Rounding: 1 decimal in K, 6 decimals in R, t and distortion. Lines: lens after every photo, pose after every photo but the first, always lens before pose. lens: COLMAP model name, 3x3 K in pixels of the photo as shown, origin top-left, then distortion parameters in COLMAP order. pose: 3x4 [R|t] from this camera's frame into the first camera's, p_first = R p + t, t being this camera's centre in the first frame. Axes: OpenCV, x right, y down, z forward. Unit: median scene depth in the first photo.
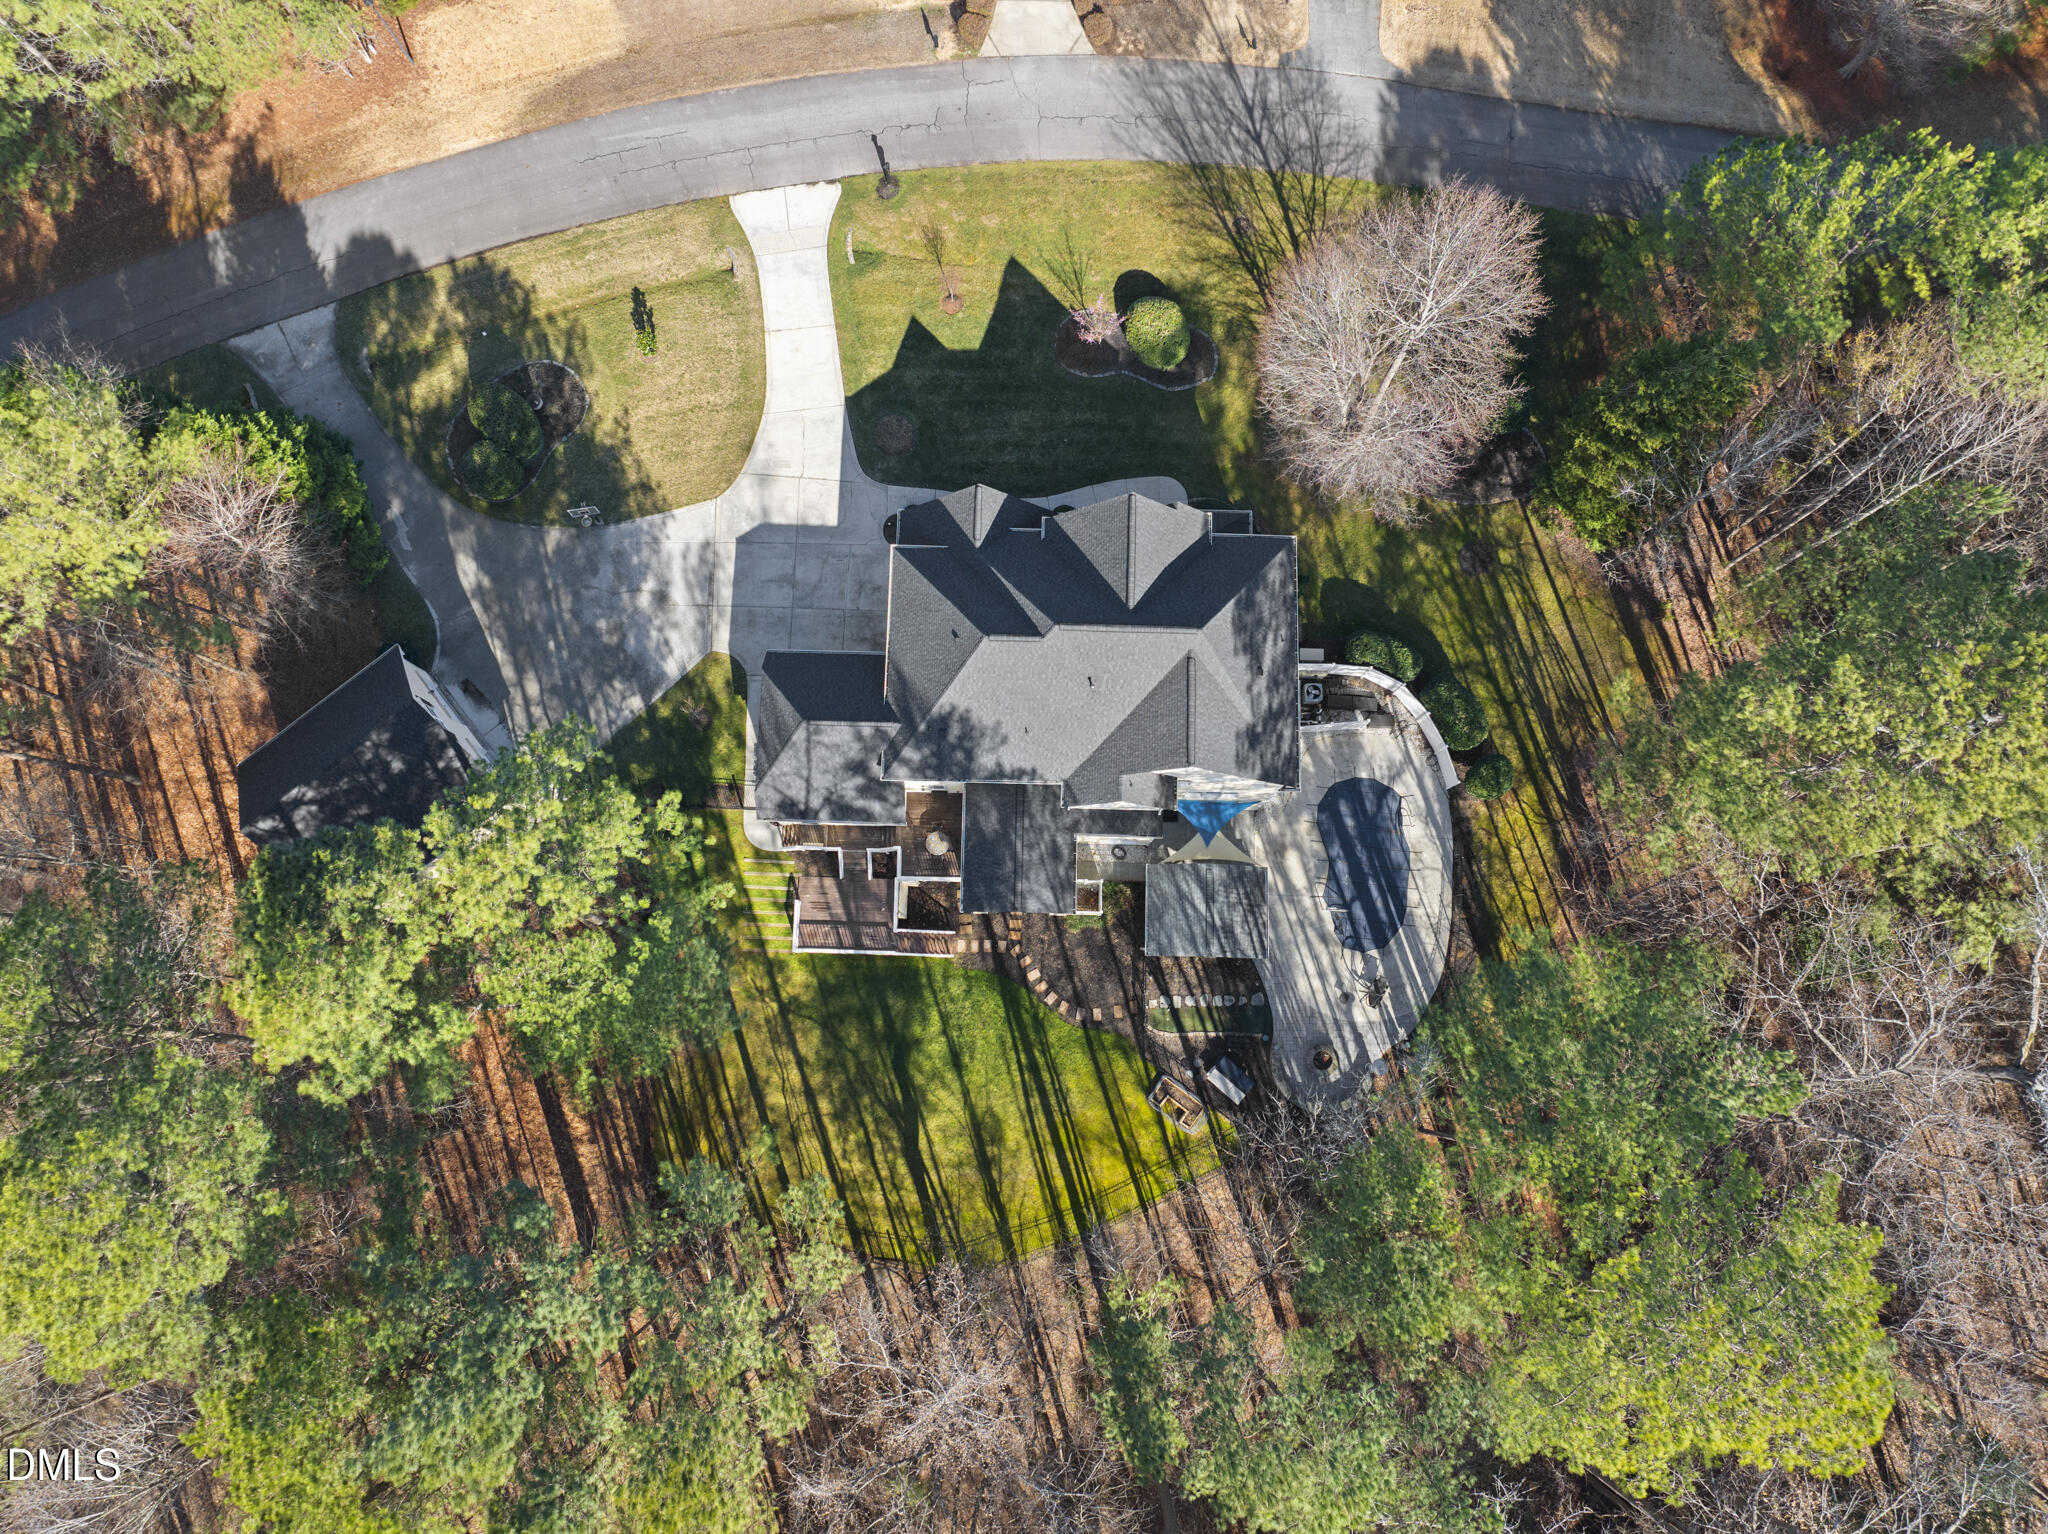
lens RADIAL K [[1431.4, 0, 1021.8], [0, 1431.4, 730.0], [0, 0, 1]] dist [-0.033314, 0.000732]
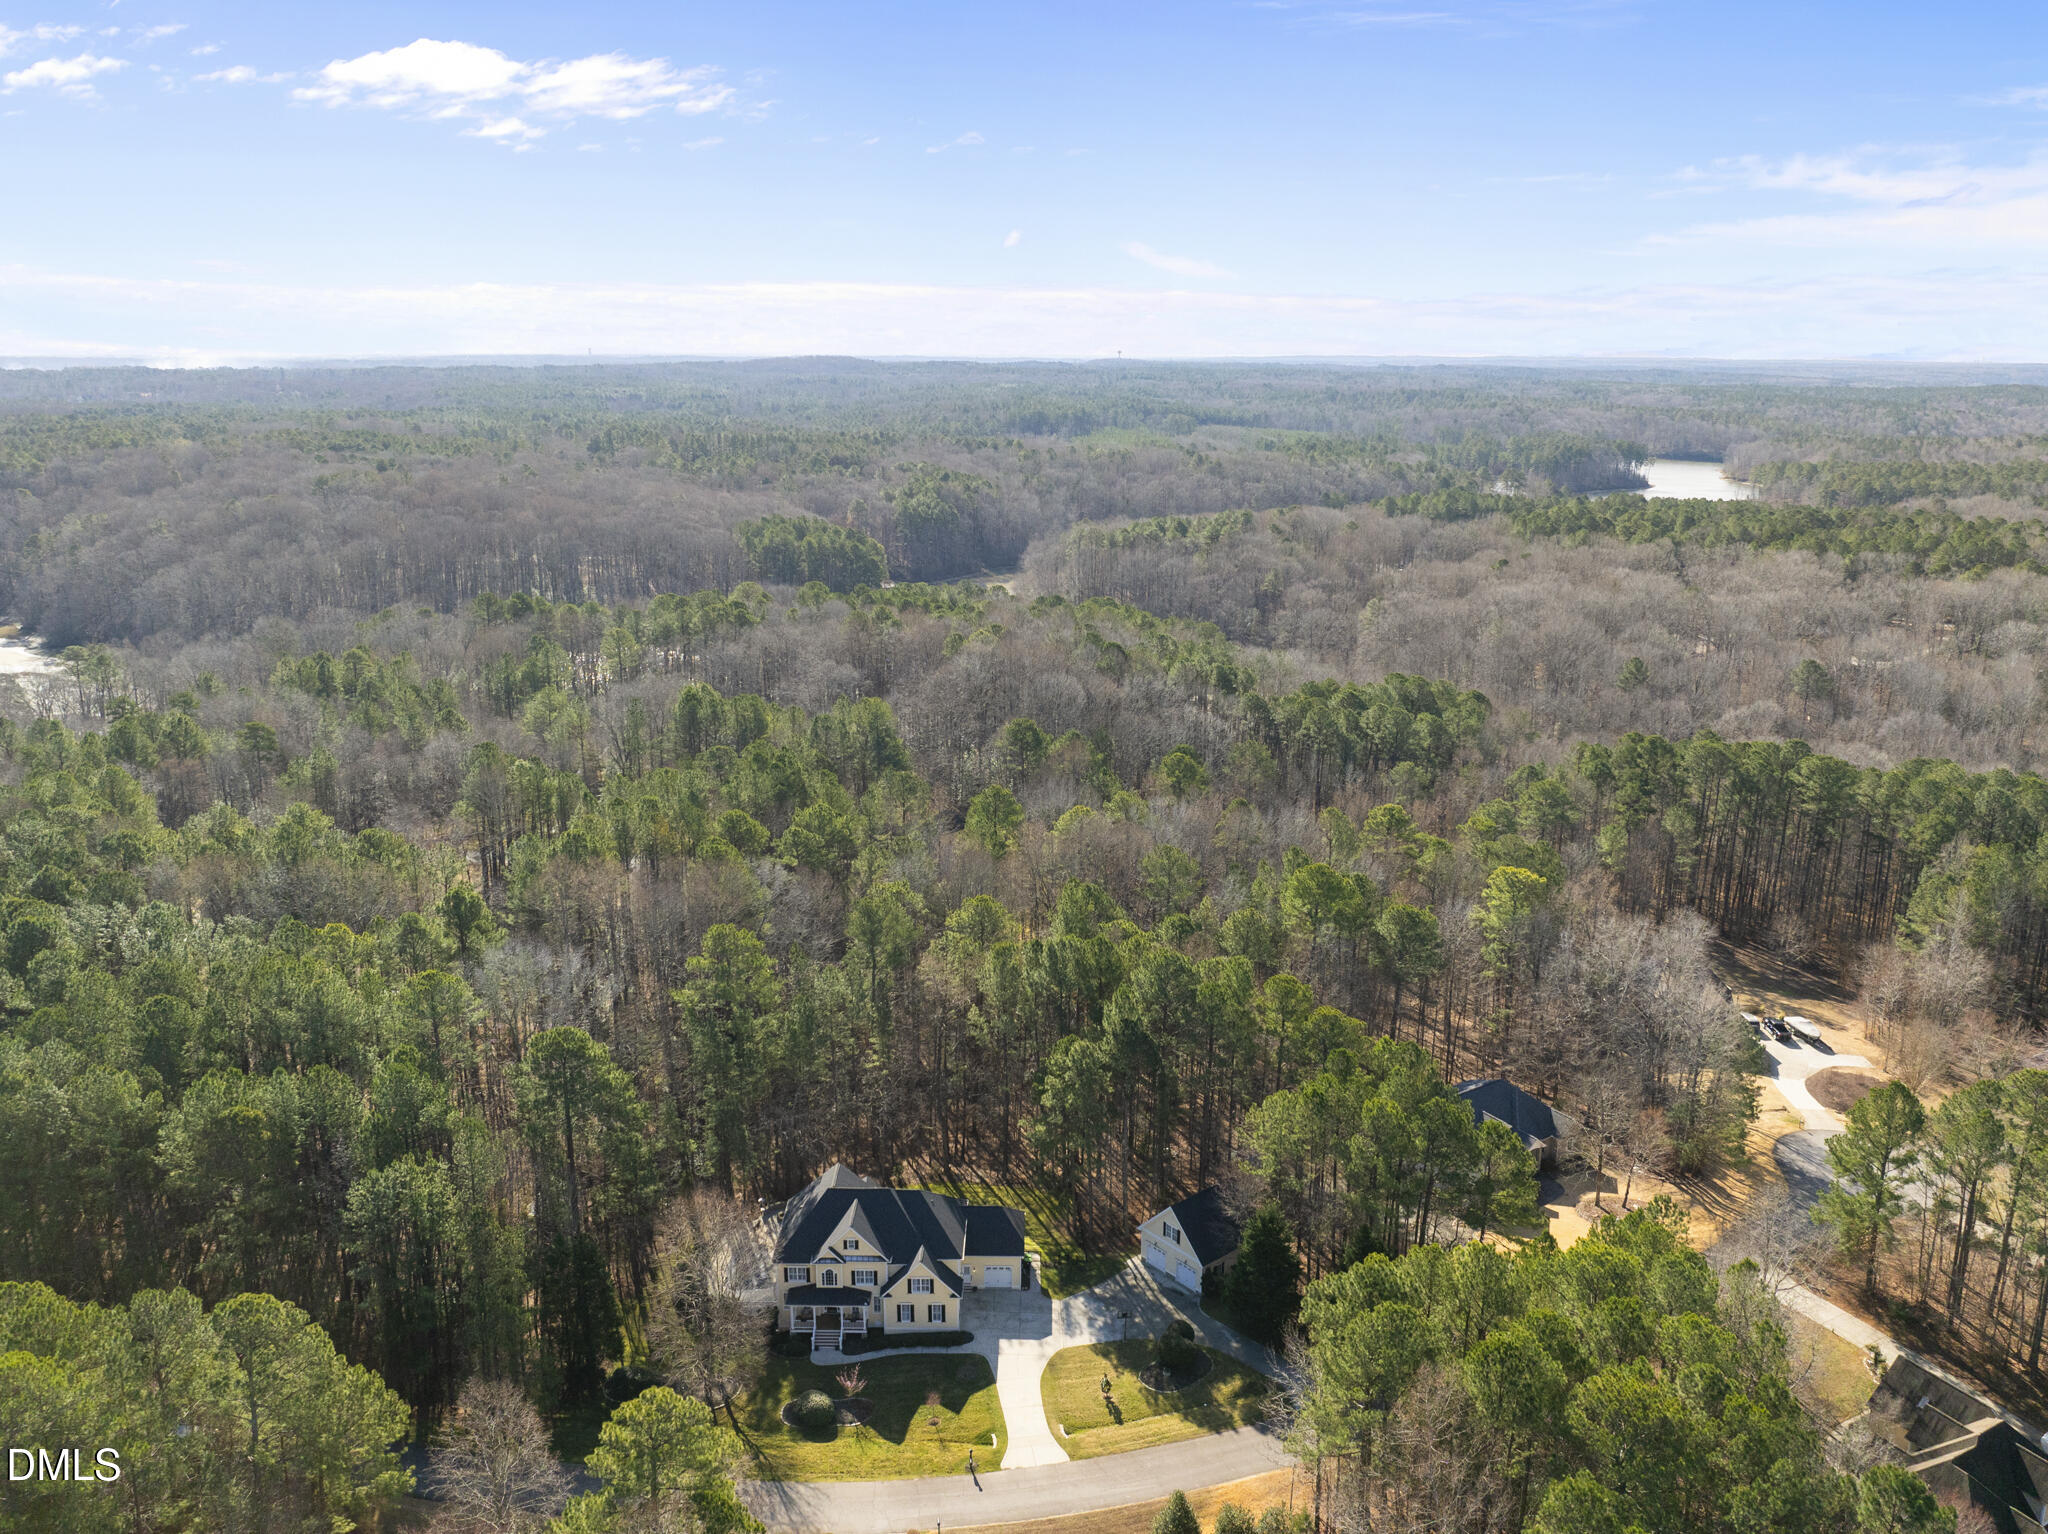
lens RADIAL K [[1473.9, 0, 1021.3], [0, 1473.9, 714.5], [0, 0, 1]] dist [-0.045599, -0.003652]
pose [[-0.999639, 0.024549, -0.010915, -0.154503], [-0.013017, -0.087168, 0.996109, -1.963669], [0.023502, 0.995891, 0.087456, 0.009246]]
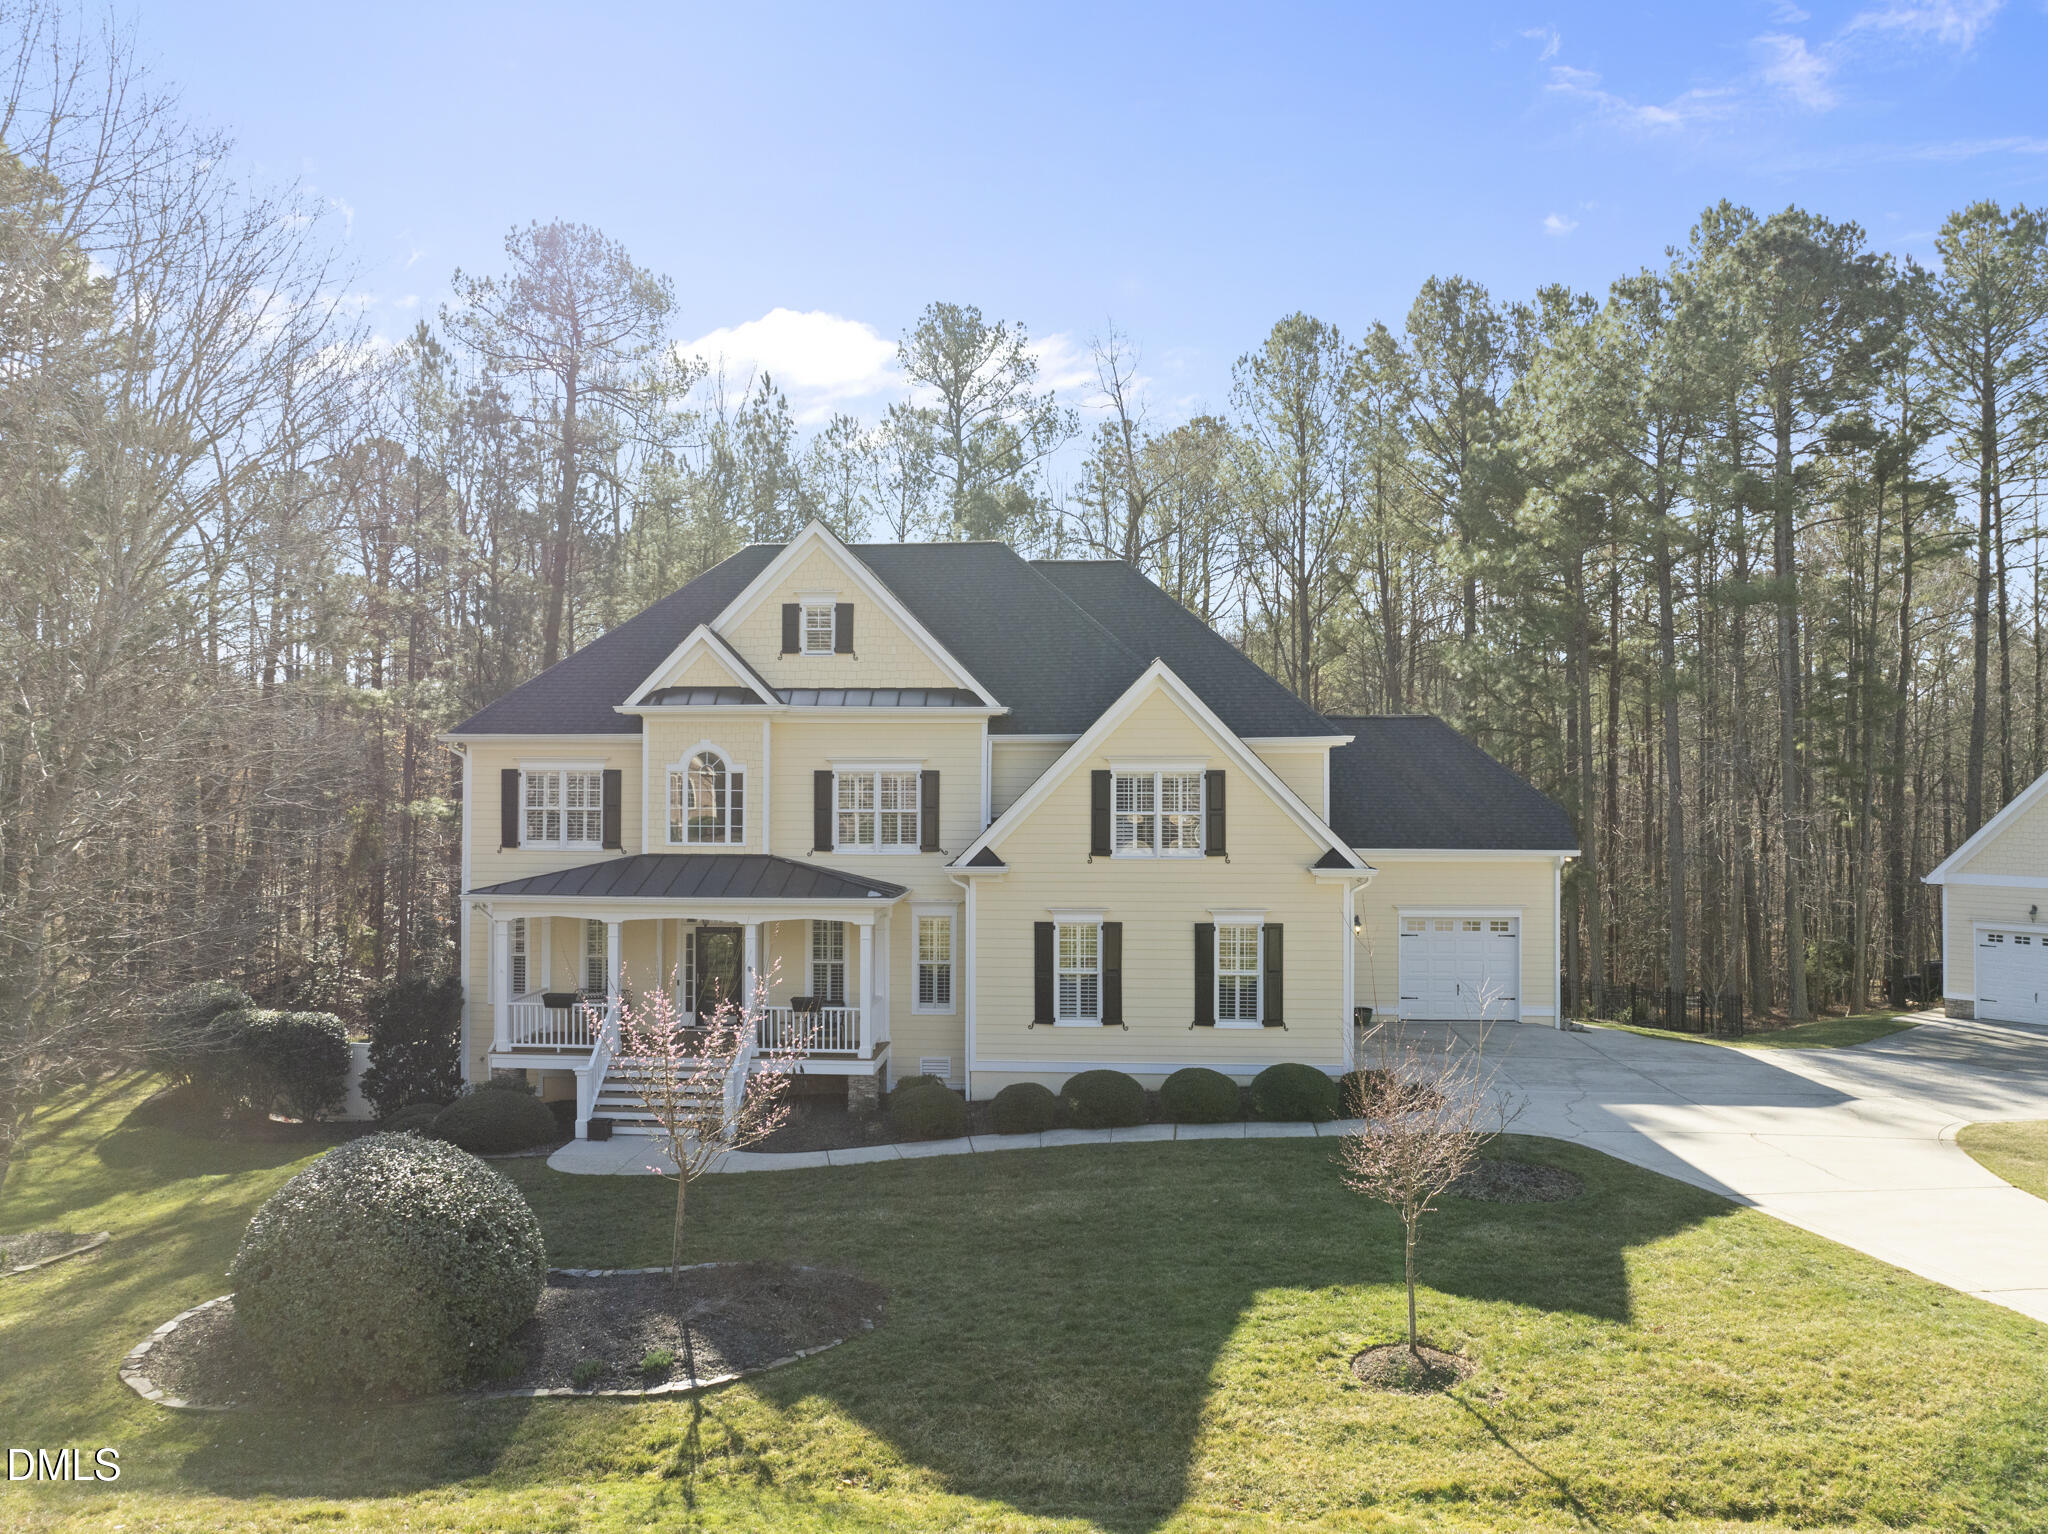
lens RADIAL K [[1431.4, 0, 1021.8], [0, 1431.4, 730.0], [0, 0, 1]] dist [-0.033314, 0.000732]
pose [[-0.998947, 0.019642, 0.041458, -0.006535], [0.043966, 0.151892, 0.987419, -0.489512], [0.013098, 0.988202, -0.152595, 0.949440]]
